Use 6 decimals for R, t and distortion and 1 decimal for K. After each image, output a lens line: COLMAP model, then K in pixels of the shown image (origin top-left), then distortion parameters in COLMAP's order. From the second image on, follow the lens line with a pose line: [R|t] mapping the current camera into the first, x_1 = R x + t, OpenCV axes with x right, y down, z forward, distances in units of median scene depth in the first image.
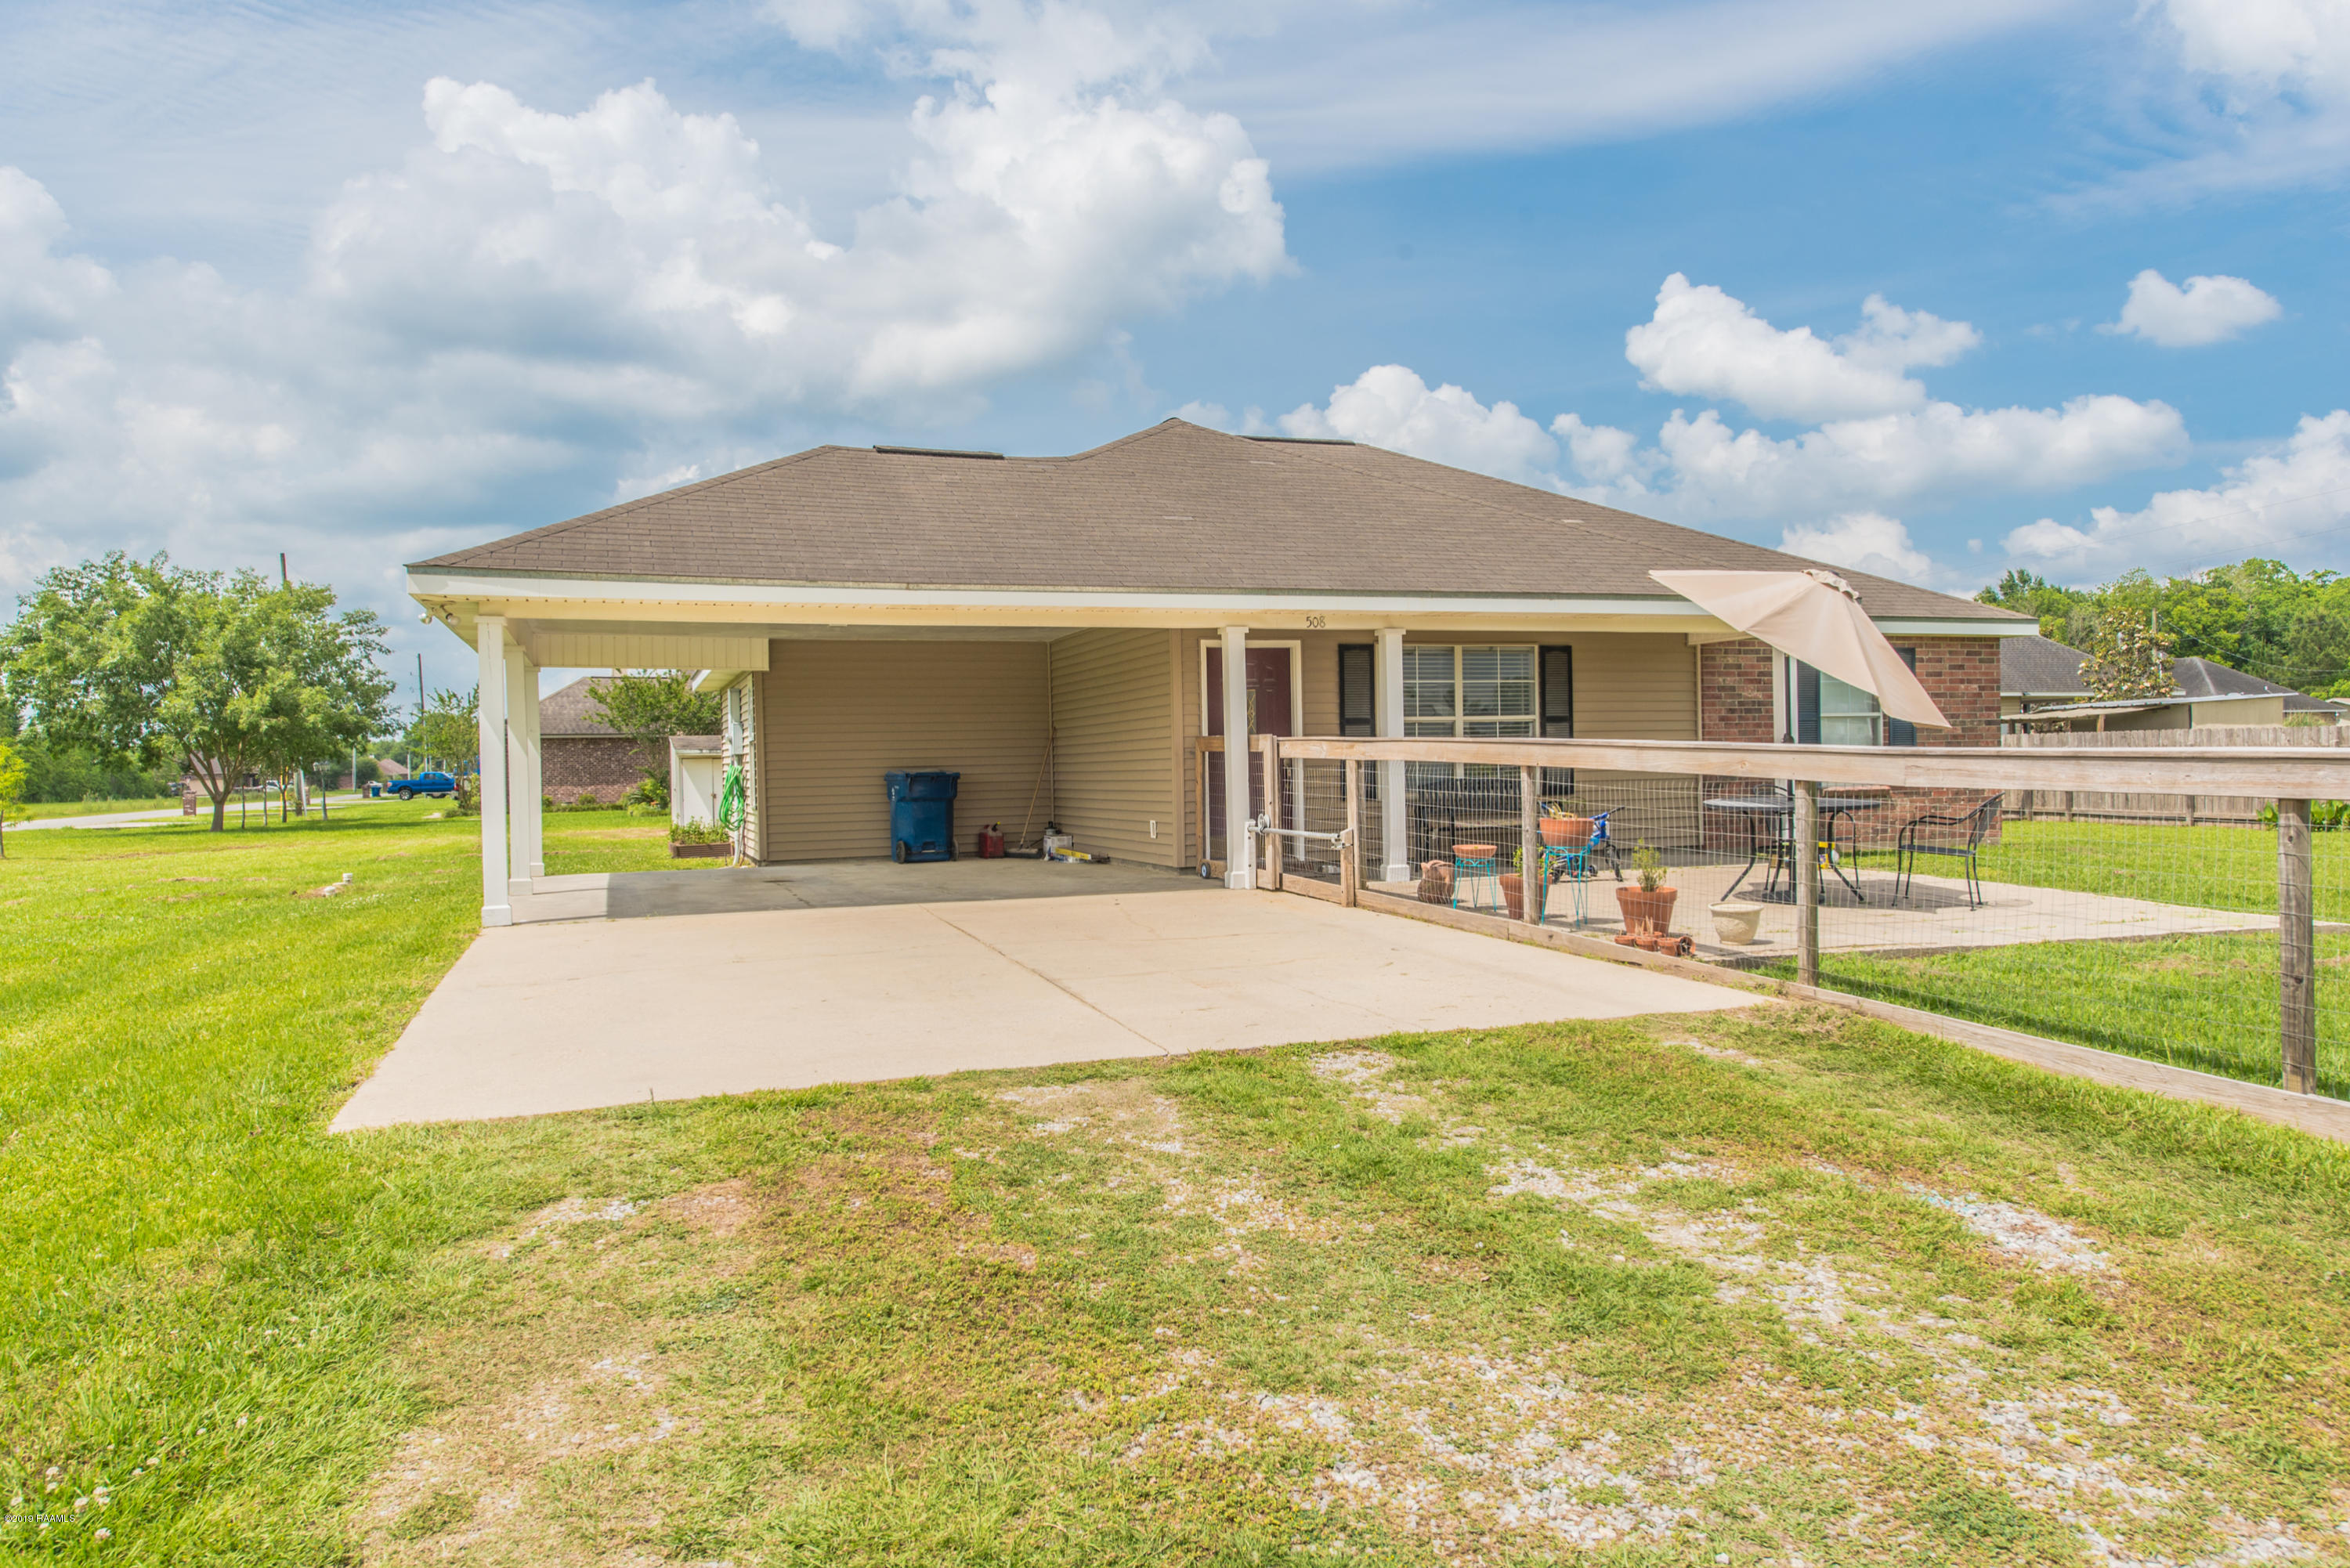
lens RADIAL K [[1571.1, 0, 1179.1], [0, 1571.1, 798.0], [0, 0, 1]] dist [0.032086, -0.026780]
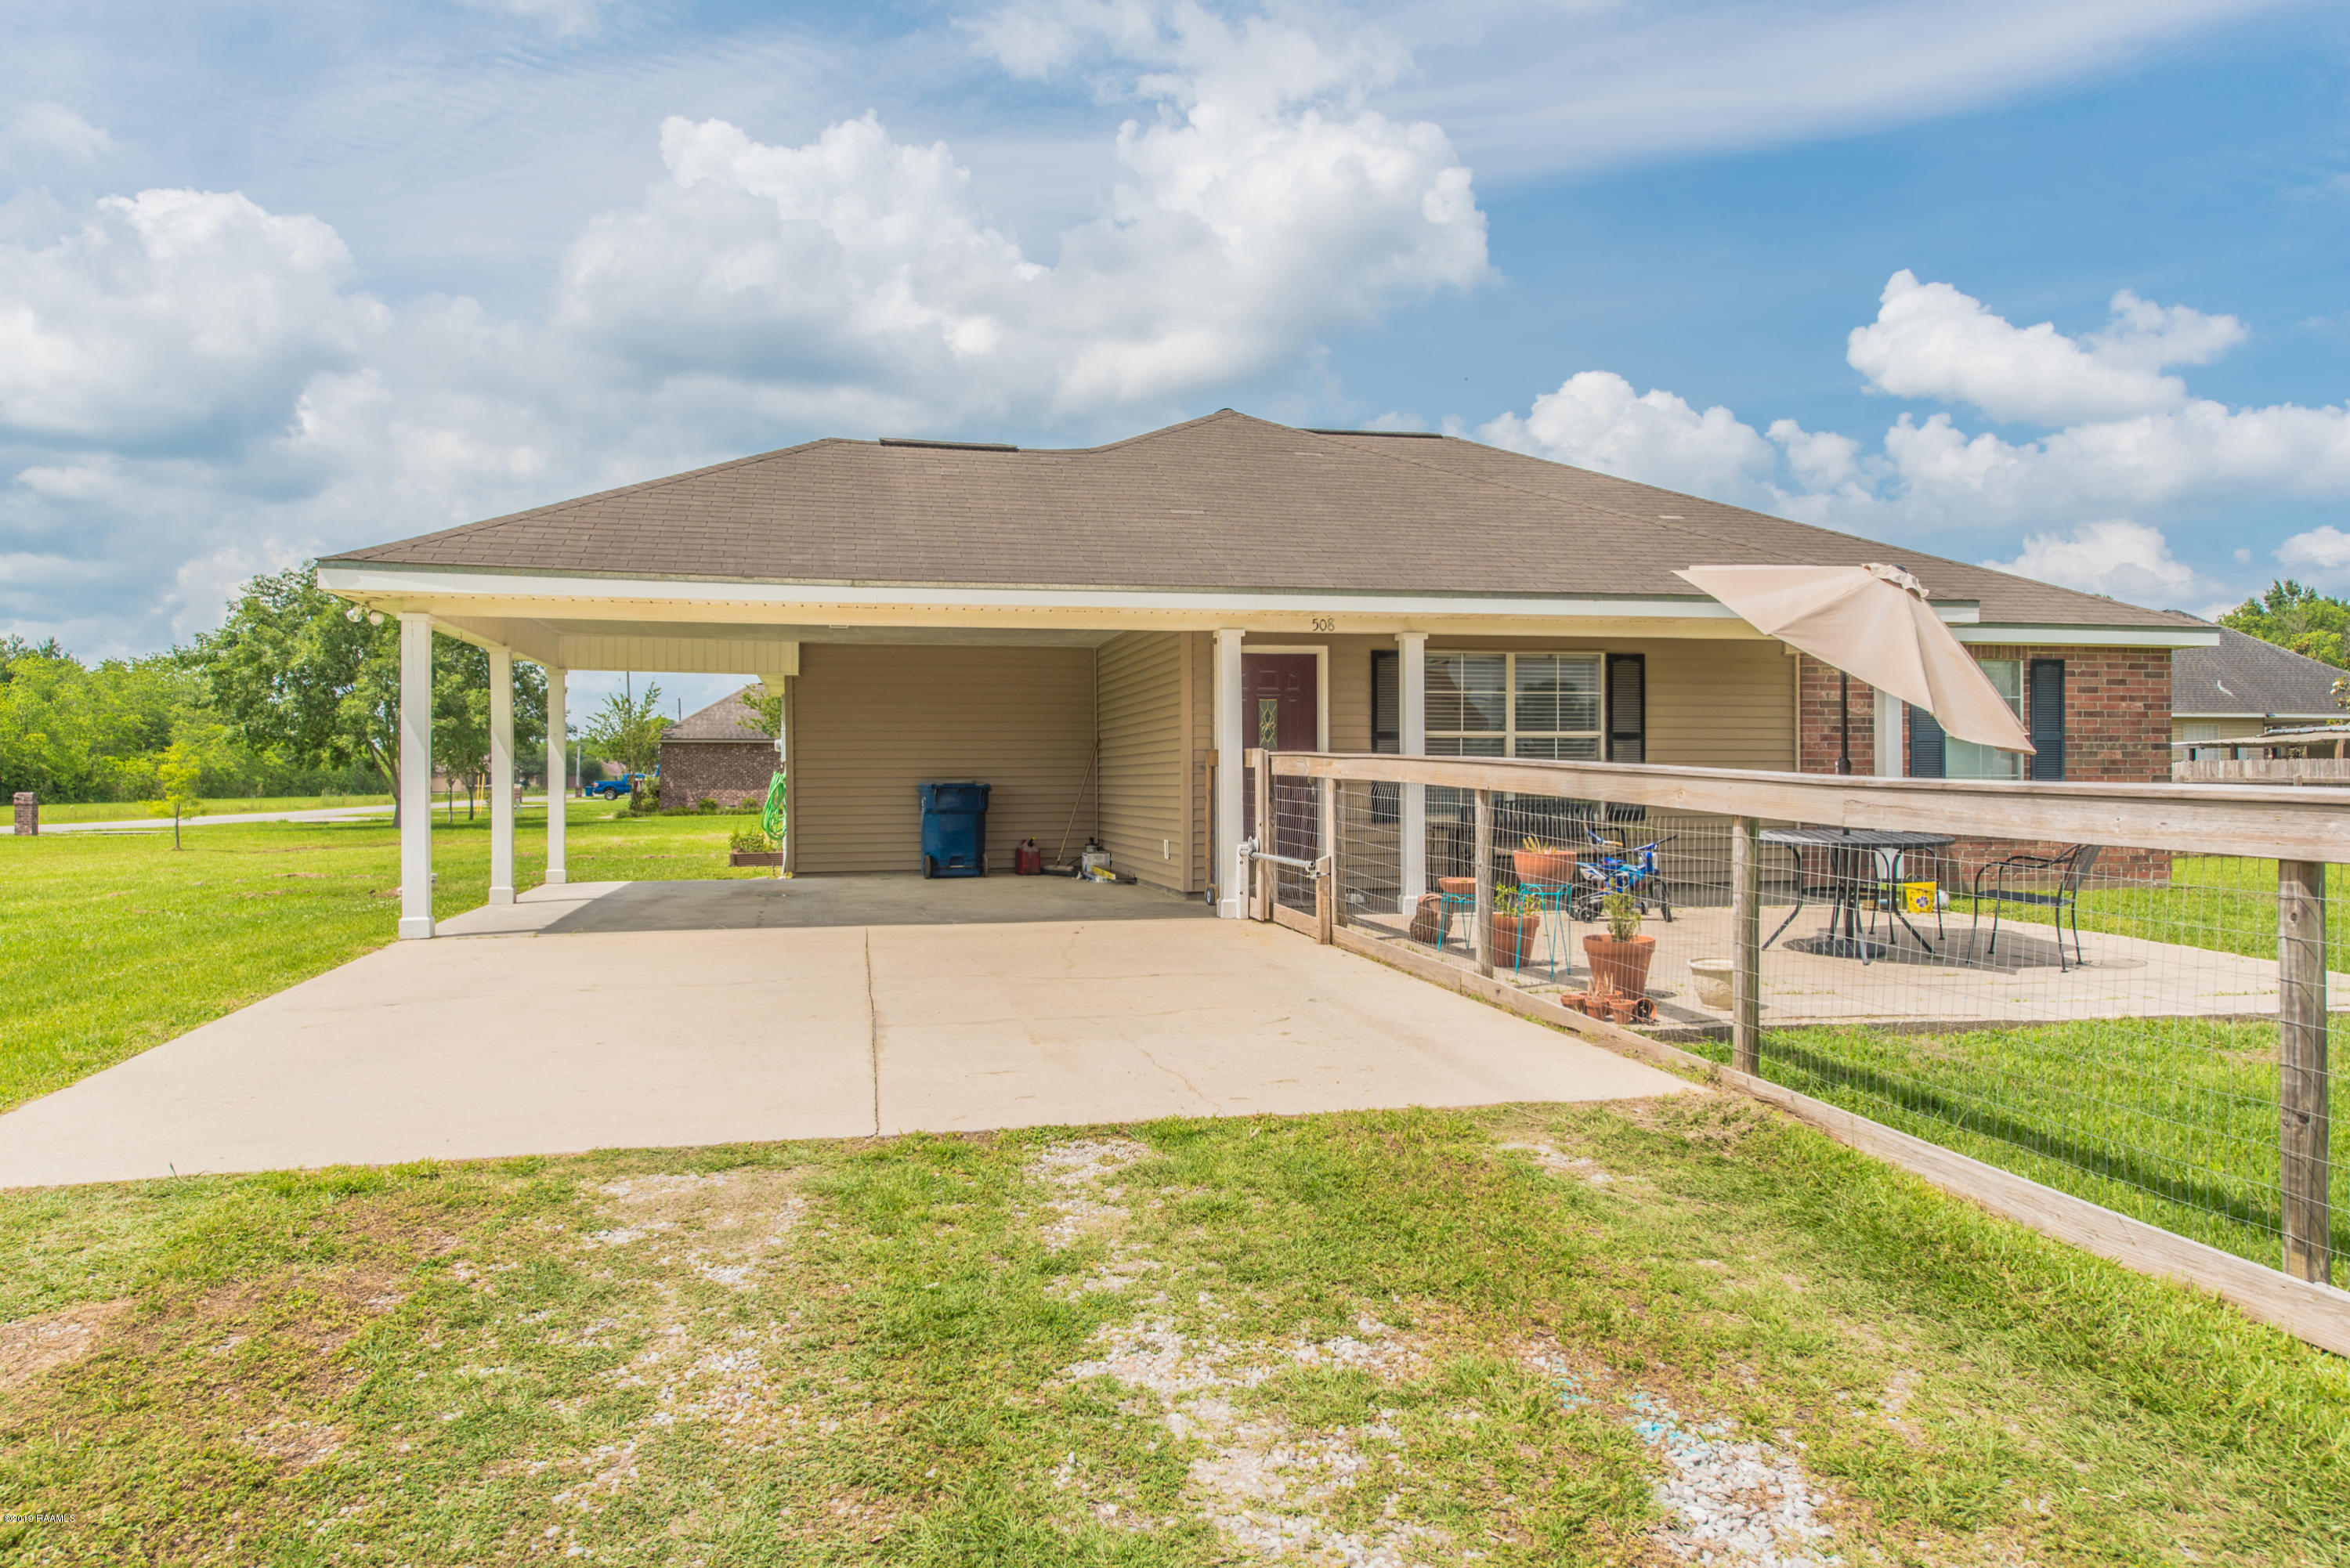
lens RADIAL K [[1571.1, 0, 1175.5], [0, 1571.1, 776.0], [0, 0, 1]] dist [0.032086, -0.026780]
pose [[0.991741, 0.016357, -0.127210, 0.092592], [-0.019059, 0.999617, -0.020055, -0.004136], [0.126833, 0.022313, 0.991673, 0.073209]]
